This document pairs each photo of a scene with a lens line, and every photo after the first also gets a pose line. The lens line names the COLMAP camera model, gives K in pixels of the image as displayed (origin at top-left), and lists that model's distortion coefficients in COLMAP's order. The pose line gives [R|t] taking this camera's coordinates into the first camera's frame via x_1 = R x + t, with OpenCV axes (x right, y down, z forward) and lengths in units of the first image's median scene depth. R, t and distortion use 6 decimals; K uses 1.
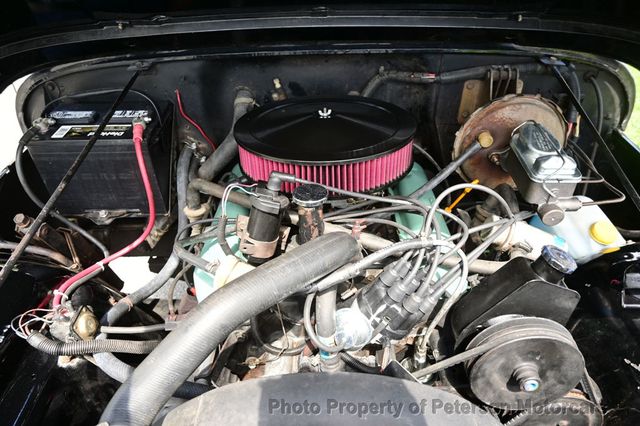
lens RADIAL K [[475.8, 0, 320.0], [0, 475.8, 213.0], [0, 0, 1]] dist [-0.003849, -0.071166]
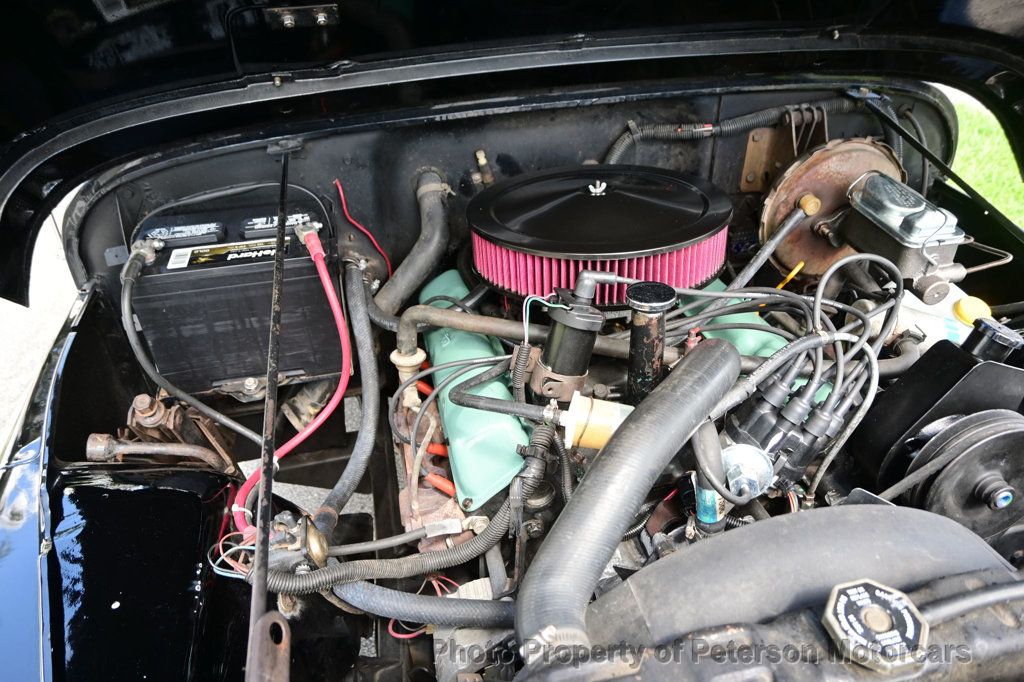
lens RADIAL K [[748.1, 0, 512.0], [0, 748.1, 341.0], [0, 0, 1]] dist [-0.000947, -0.062343]
pose [[0.977073, -0.127102, 0.170801, -0.297101], [0.134685, 0.990321, -0.033521, 0.027004], [-0.164887, 0.055757, 0.984735, -0.033458]]
